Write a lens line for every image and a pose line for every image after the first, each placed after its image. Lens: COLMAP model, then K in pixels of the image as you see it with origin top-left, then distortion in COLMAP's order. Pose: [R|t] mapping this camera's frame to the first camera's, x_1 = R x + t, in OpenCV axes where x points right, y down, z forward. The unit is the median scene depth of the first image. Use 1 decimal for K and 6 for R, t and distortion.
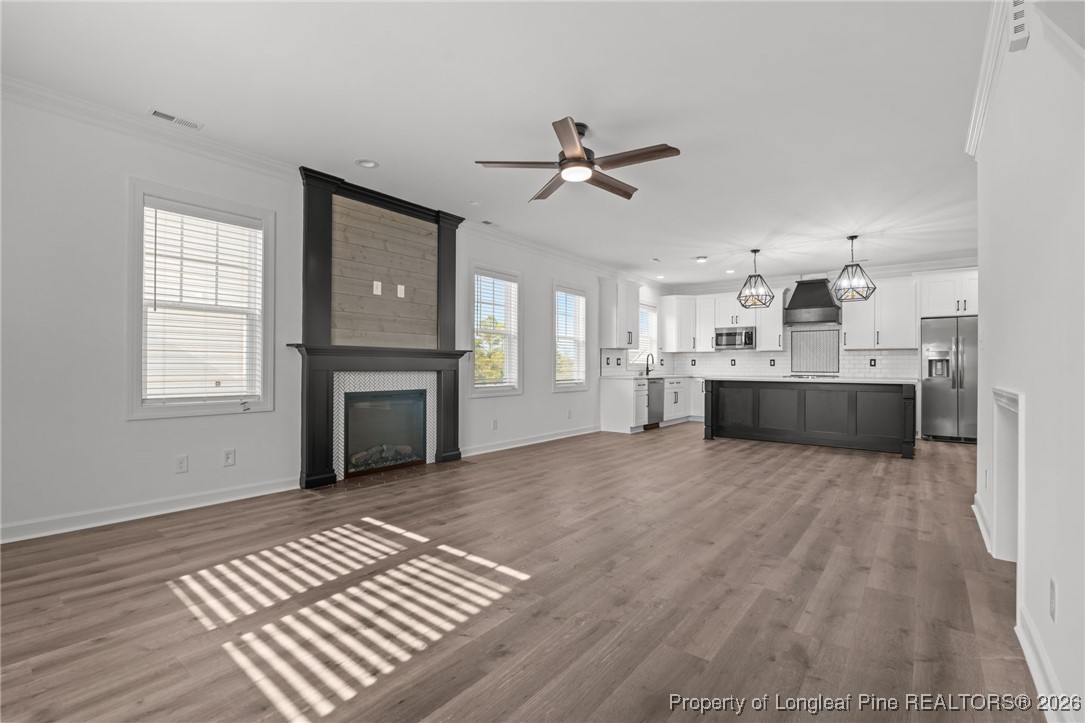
lens RADIAL K [[475.9, 0, 537.5], [0, 475.9, 369.7], [0, 0, 1]] dist [-0.008480, 0.000668]
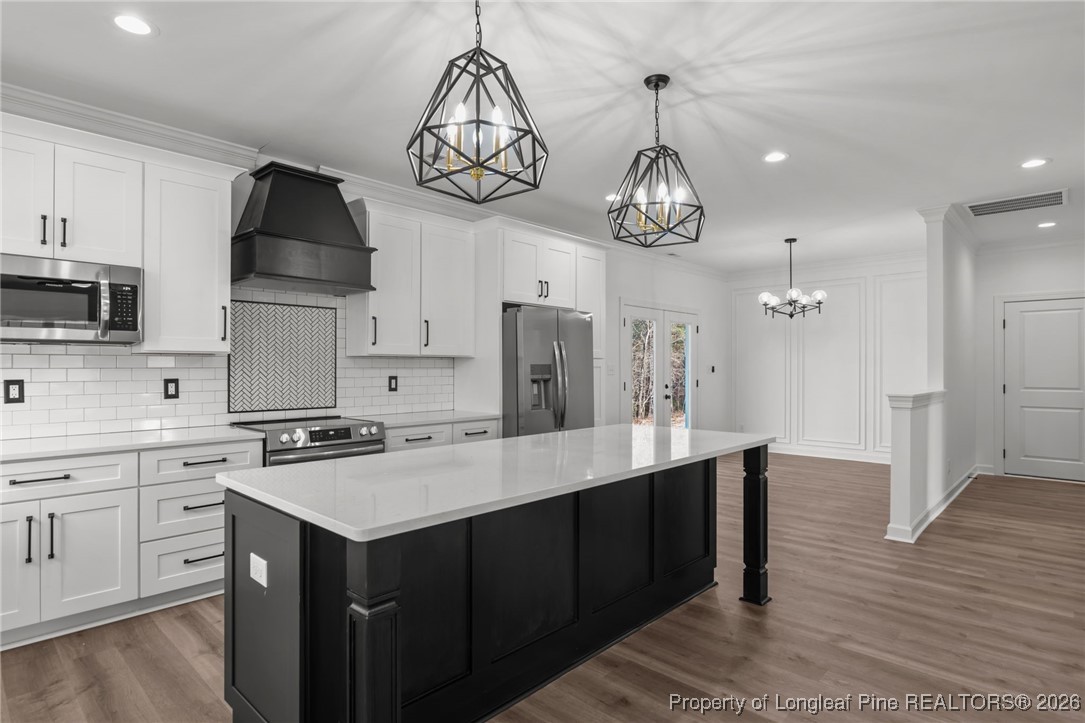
lens RADIAL K [[572.8, 0, 536.9], [0, 572.8, 363.0], [0, 0, 1]] dist [-0.006772, -0.000239]
pose [[0.075357, 0.002661, 0.997153, 0.318805], [0.008783, 0.999956, -0.003332, -0.074298], [-0.997118, 0.009010, 0.075330, 1.859938]]
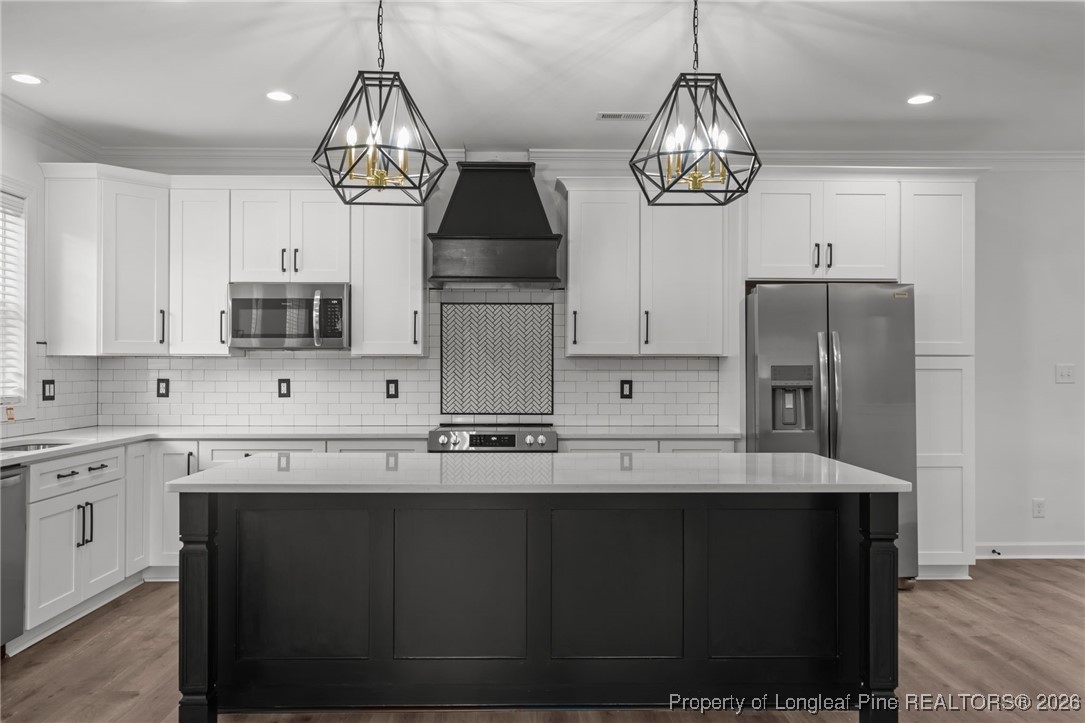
lens RADIAL K [[846.4, 0, 532.8], [0, 846.4, 355.6], [0, 0, 1]] dist [-0.009439, 0.007431]
pose [[0.767662, 0.006236, 0.640825, 0.443576], [0.007919, 0.999784, -0.019215, -0.068534], [-0.640807, 0.019826, 0.767446, 1.160848]]
